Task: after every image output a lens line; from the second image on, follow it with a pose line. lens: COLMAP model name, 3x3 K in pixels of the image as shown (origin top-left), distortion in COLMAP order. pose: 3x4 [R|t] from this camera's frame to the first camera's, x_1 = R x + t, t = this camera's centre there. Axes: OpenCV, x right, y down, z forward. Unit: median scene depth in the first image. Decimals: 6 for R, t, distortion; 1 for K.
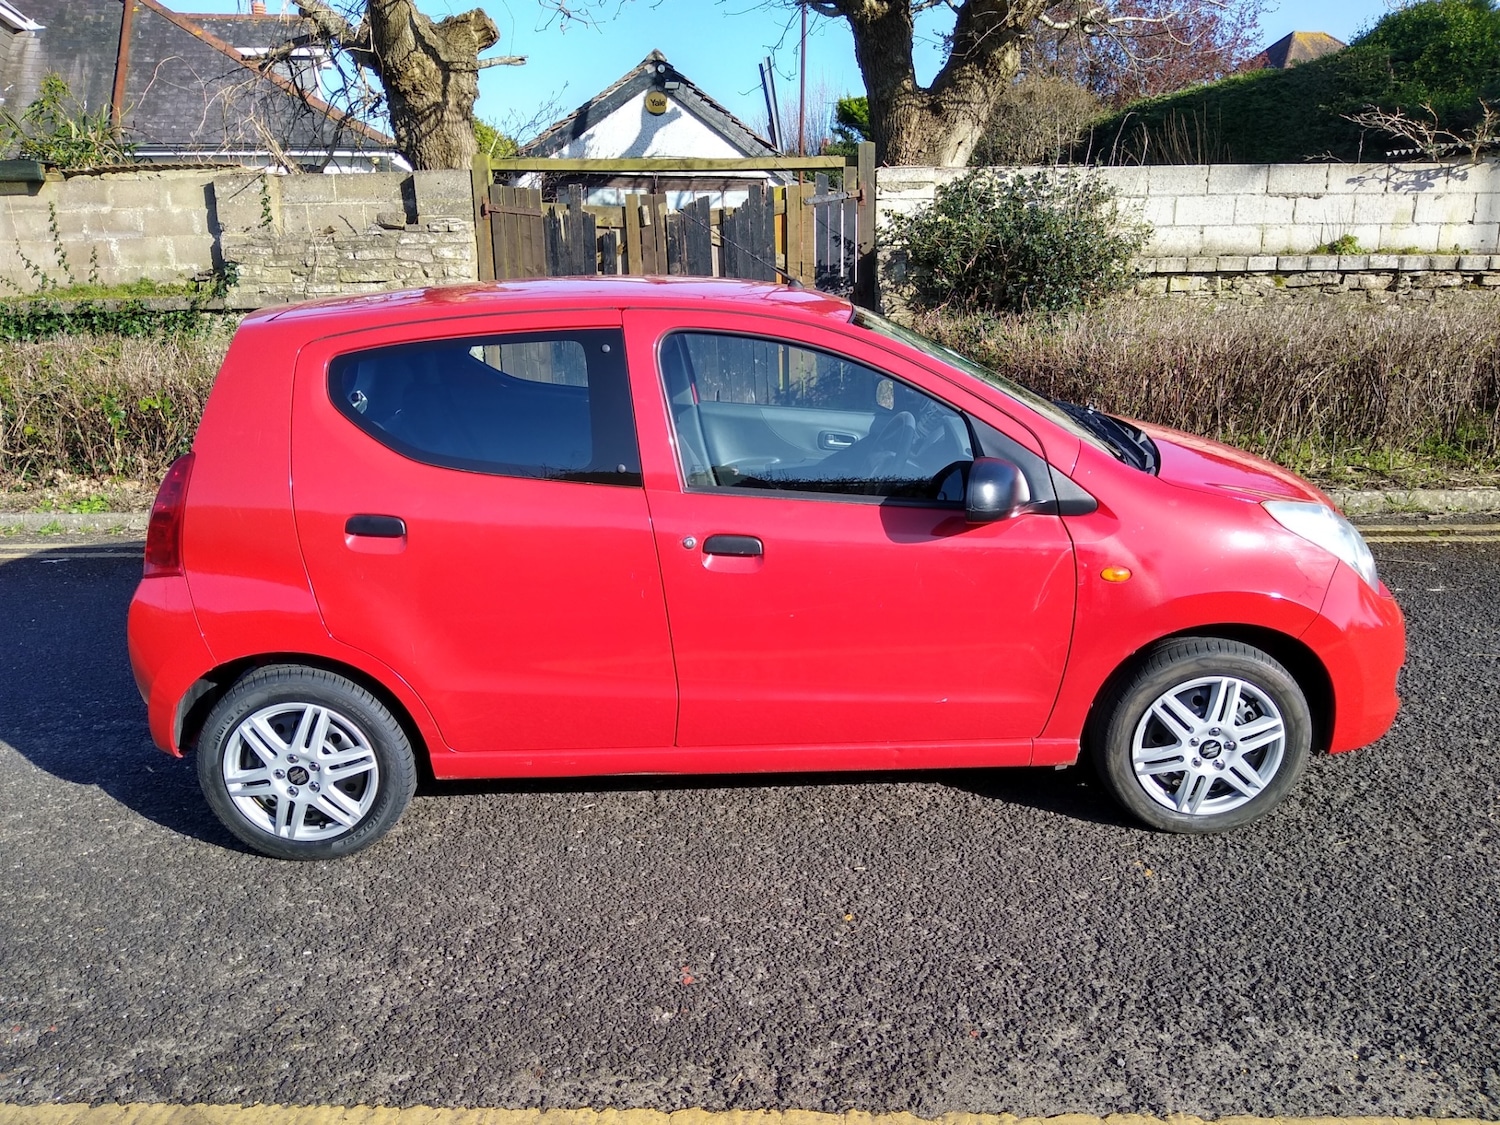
lens RADIAL K [[1184.8, 0, 748.1], [0, 1184.8, 539.8], [0, 0, 1]] dist [0.101879, -0.164456]
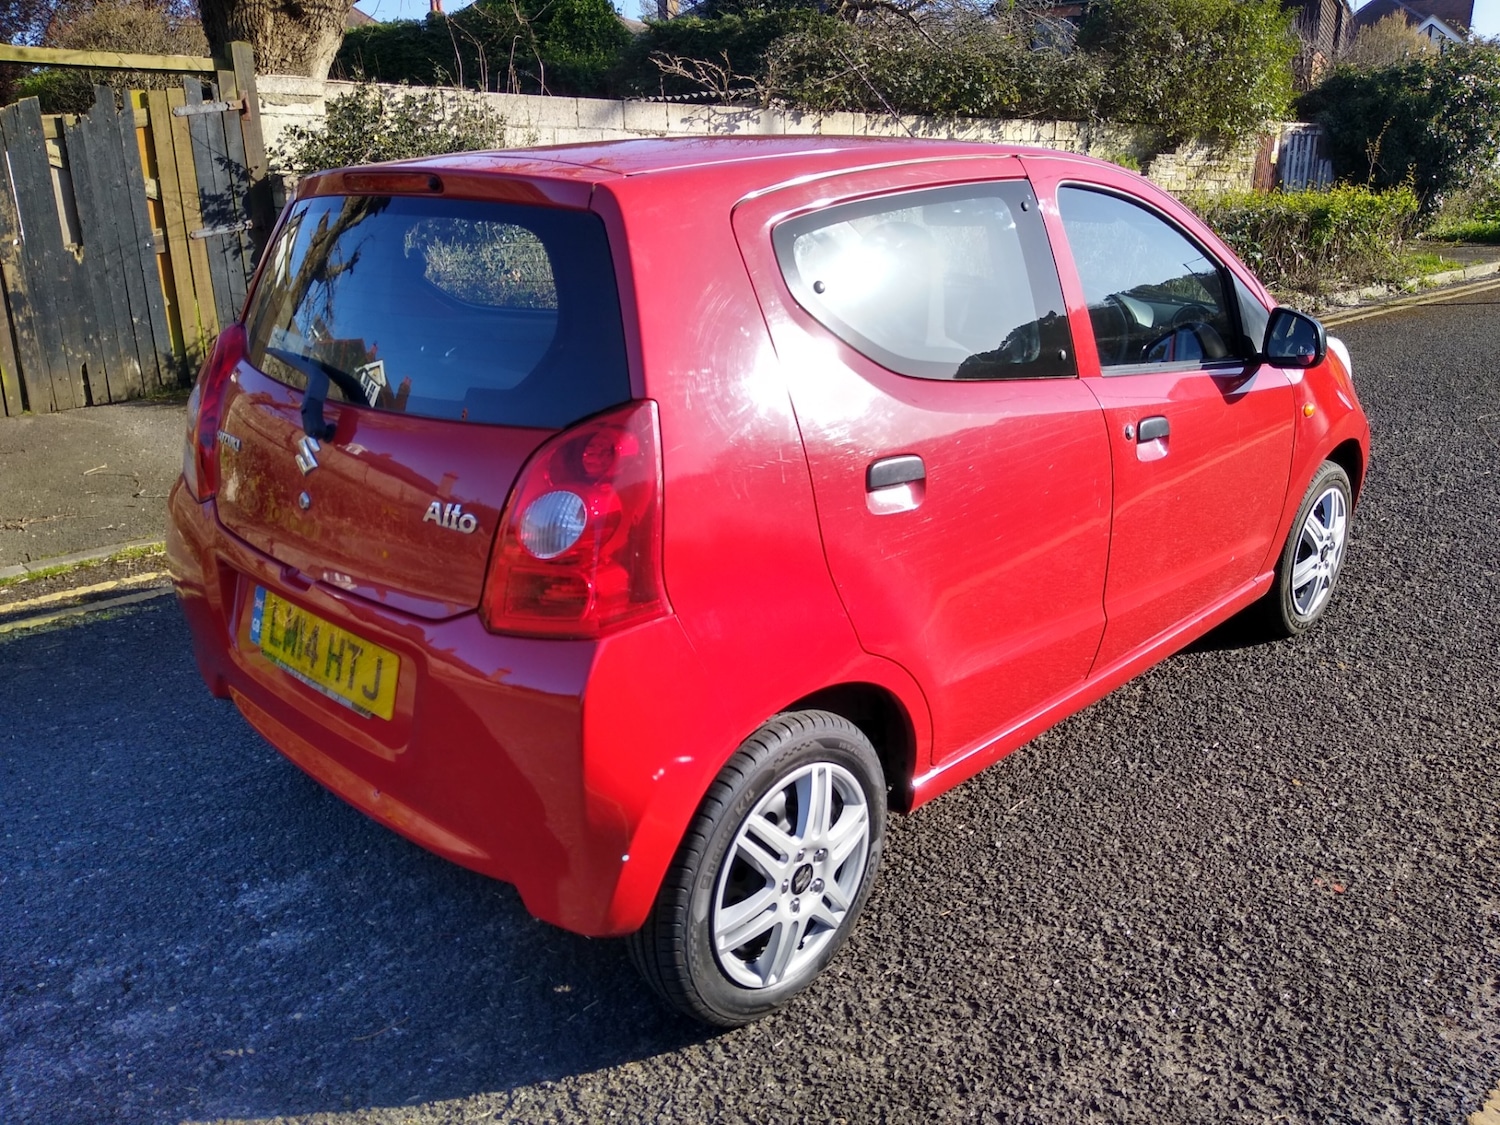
lens RADIAL K [[1179.2, 0, 749.2], [0, 1179.2, 543.2], [0, 0, 1]] dist [0.096543, -0.150094]
pose [[0.701830, -0.199794, 0.683752, -0.280140], [0.180155, 0.978441, 0.100985, -0.018569], [-0.689187, 0.052307, 0.722693, 0.189840]]
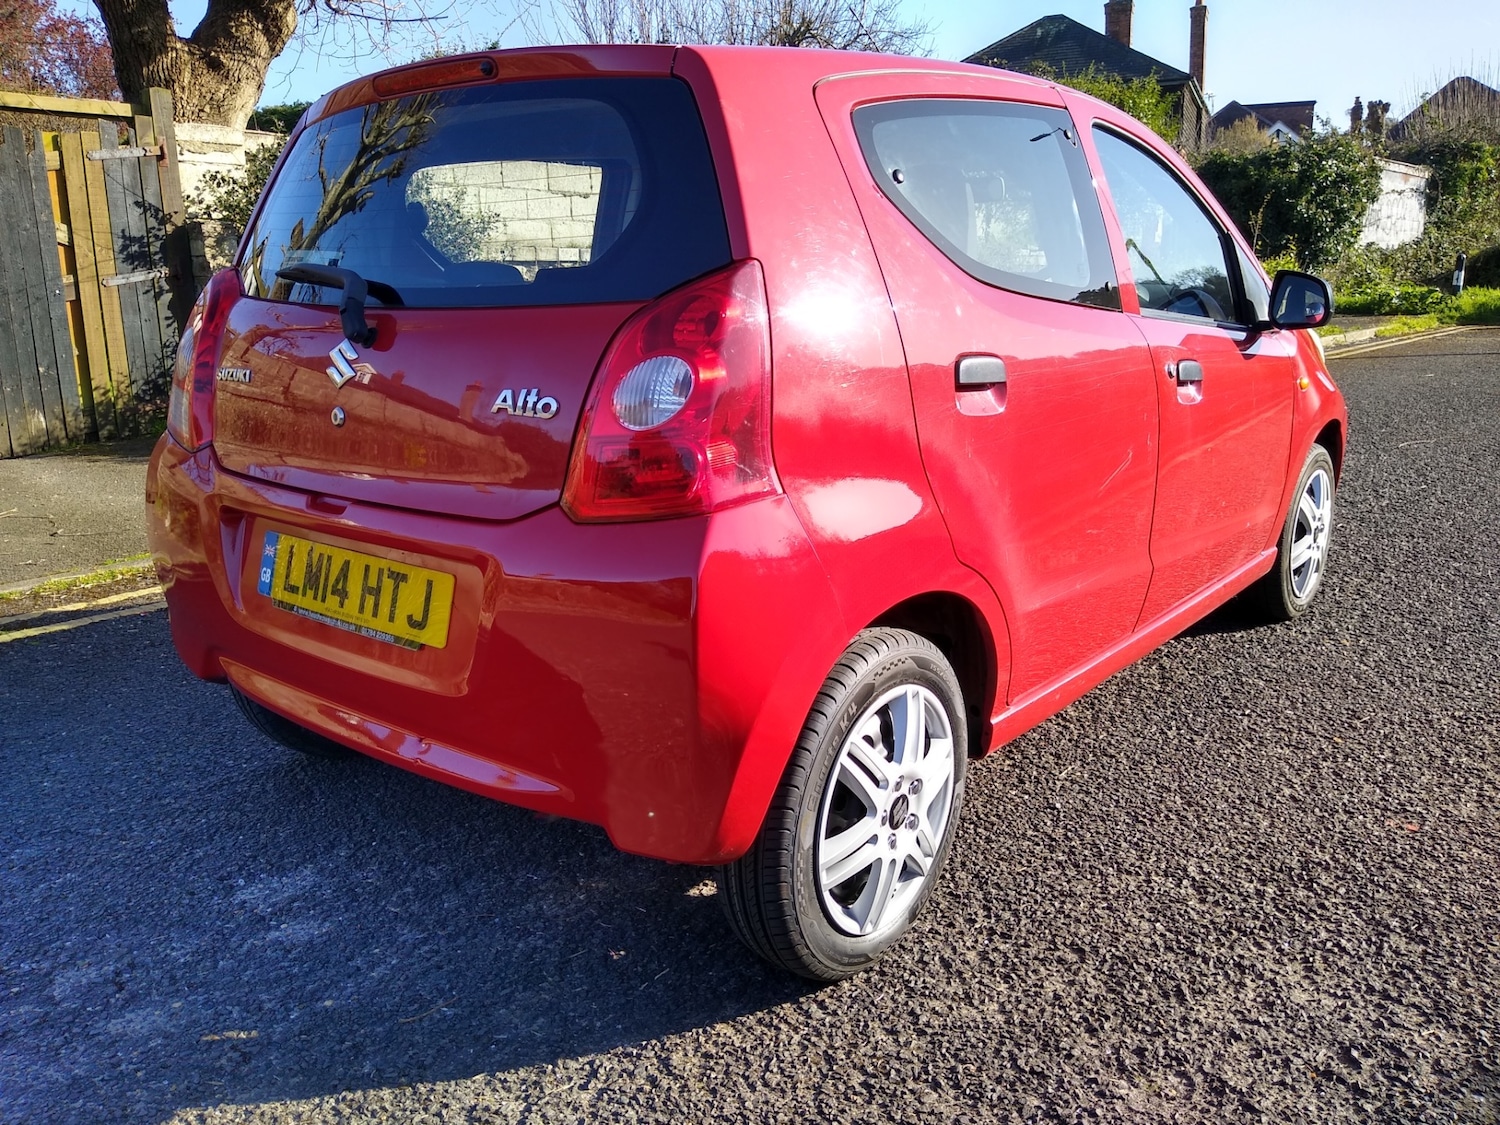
lens RADIAL K [[1180.2, 0, 747.7], [0, 1180.2, 543.5], [0, 0, 1]] dist [0.088236, -0.144440]
pose [[0.634585, -0.159902, 0.756130, -0.297366], [0.199200, 0.979147, 0.039885, 0.009099], [-0.746740, 0.125311, 0.653205, 0.227948]]
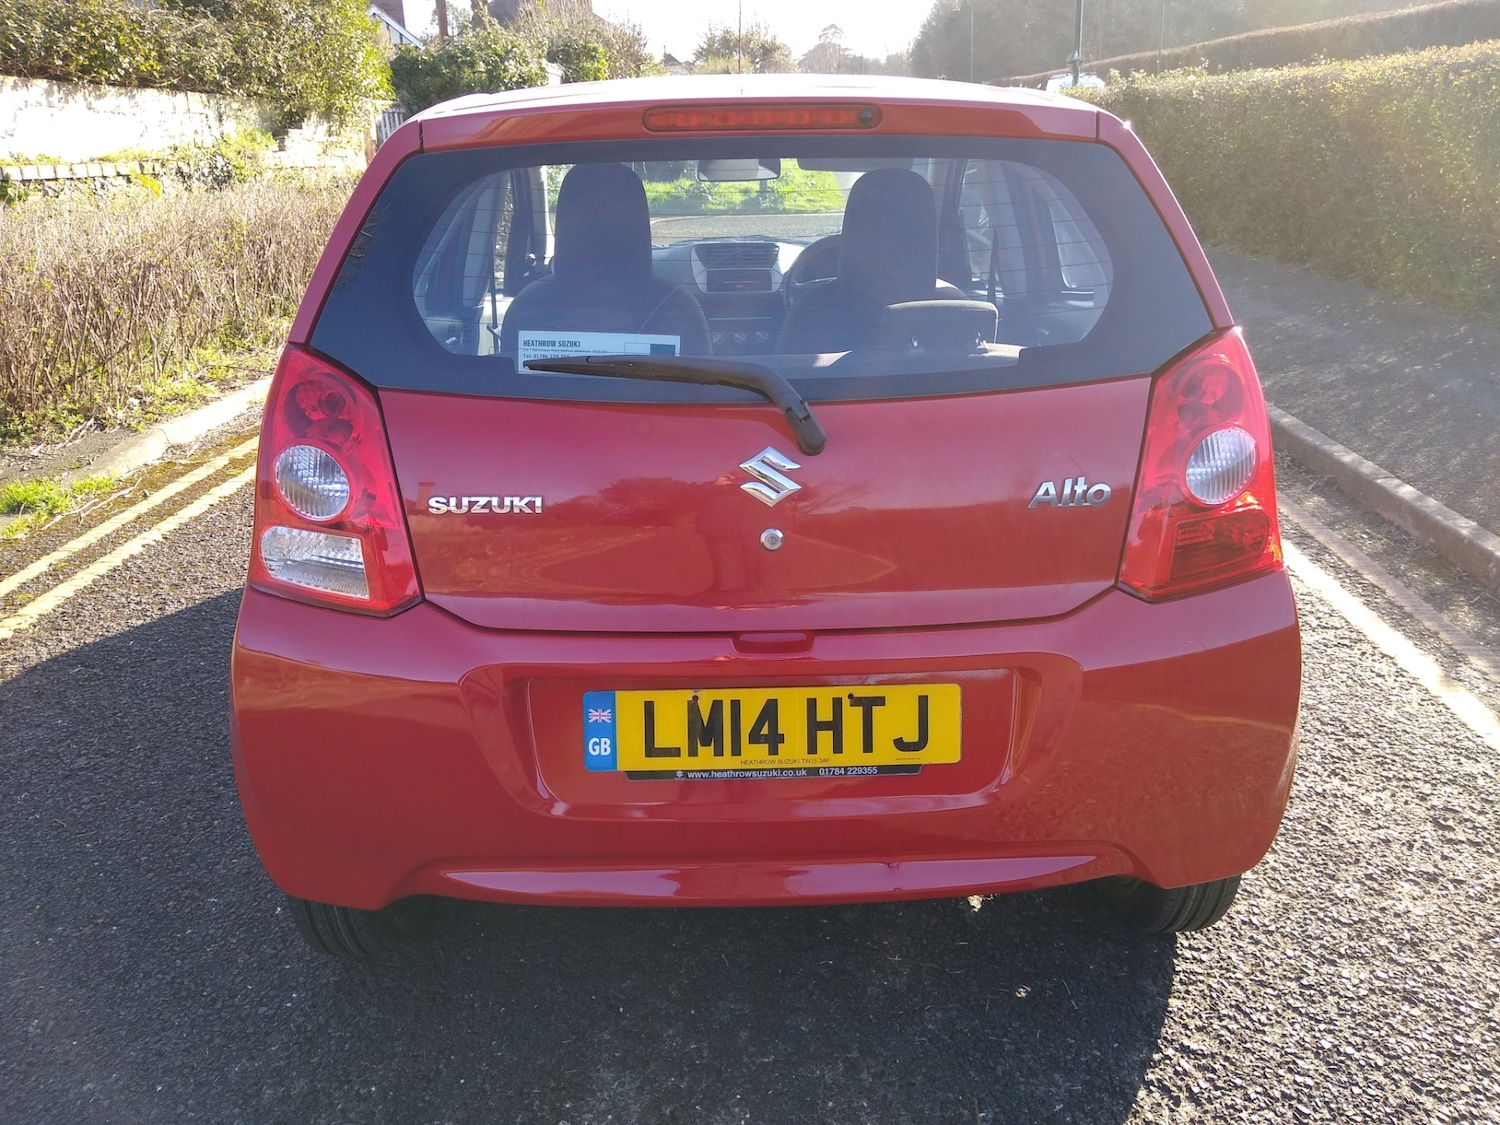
lens RADIAL K [[1197.5, 0, 745.2], [0, 1197.5, 520.1], [0, 0, 1]] dist [-0.002968, -0.003066]
pose [[-0.021720, -0.285299, 0.958192, -0.349795], [0.271877, 0.920614, 0.280273, -0.072468], [-0.962087, 0.266598, 0.057571, 0.410393]]
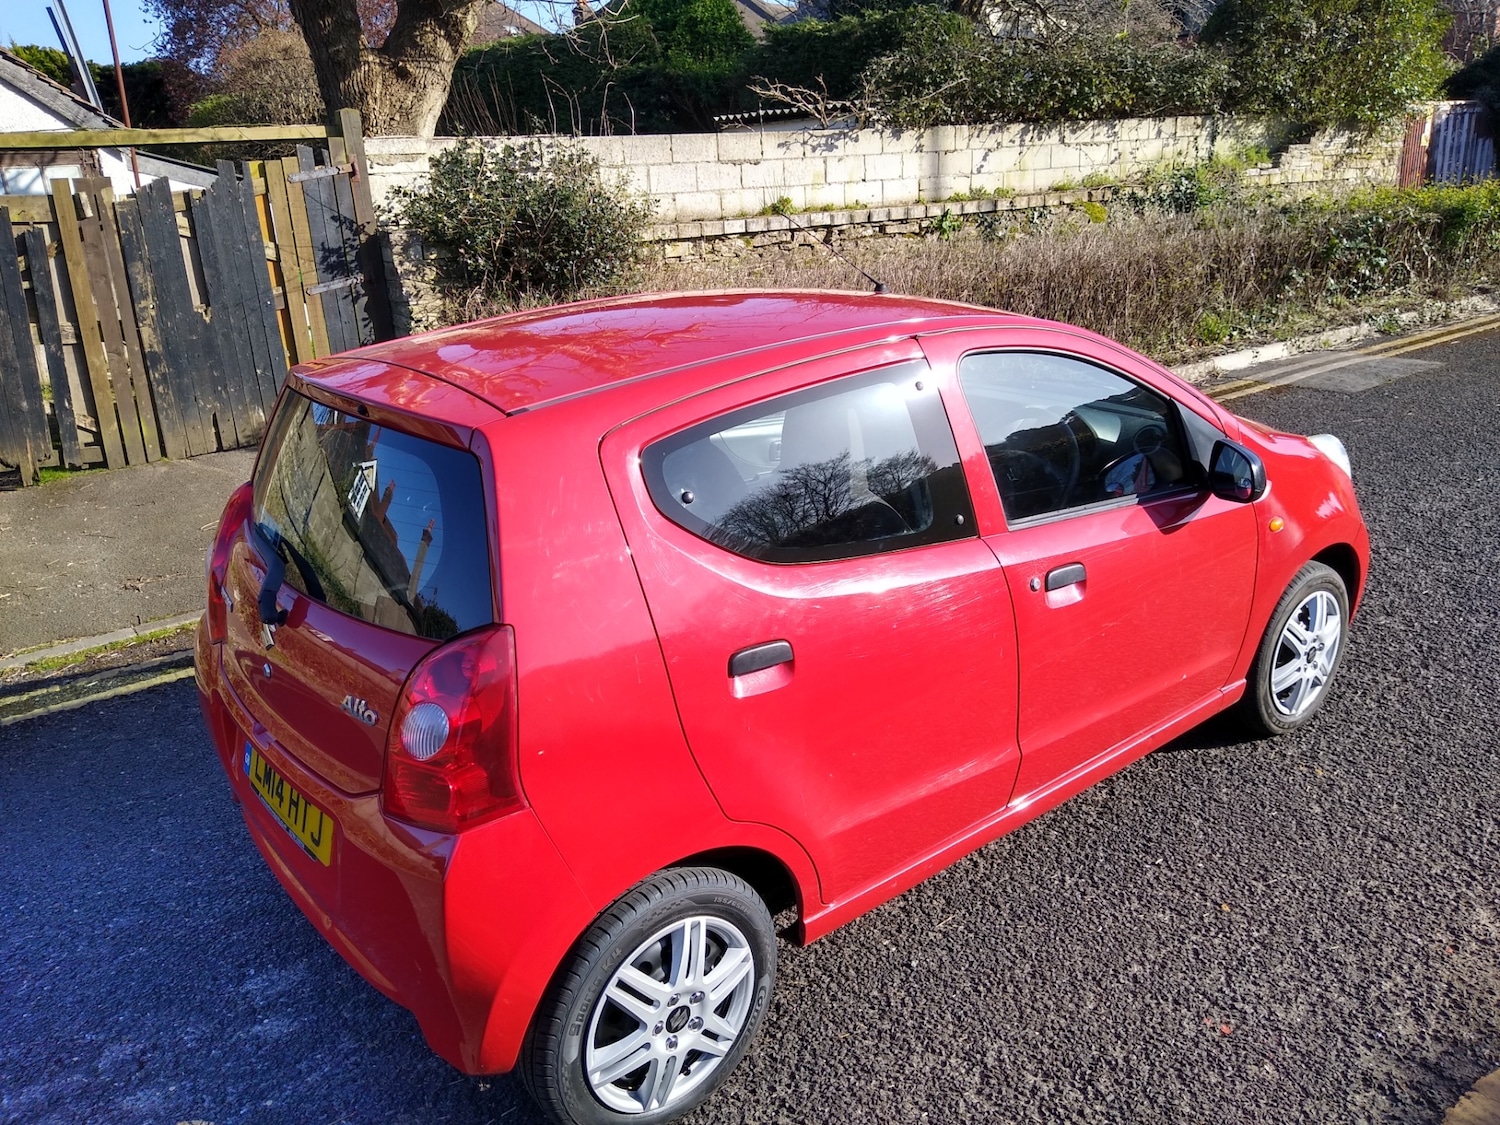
lens RADIAL K [[1184.8, 0, 748.1], [0, 1184.8, 539.8], [0, 0, 1]] dist [0.101879, -0.164456]
pose [[0.784924, -0.210963, 0.582571, -0.247528], [0.190966, 0.976847, 0.096444, -0.053719], [-0.589429, 0.035550, 0.807038, 0.129602]]
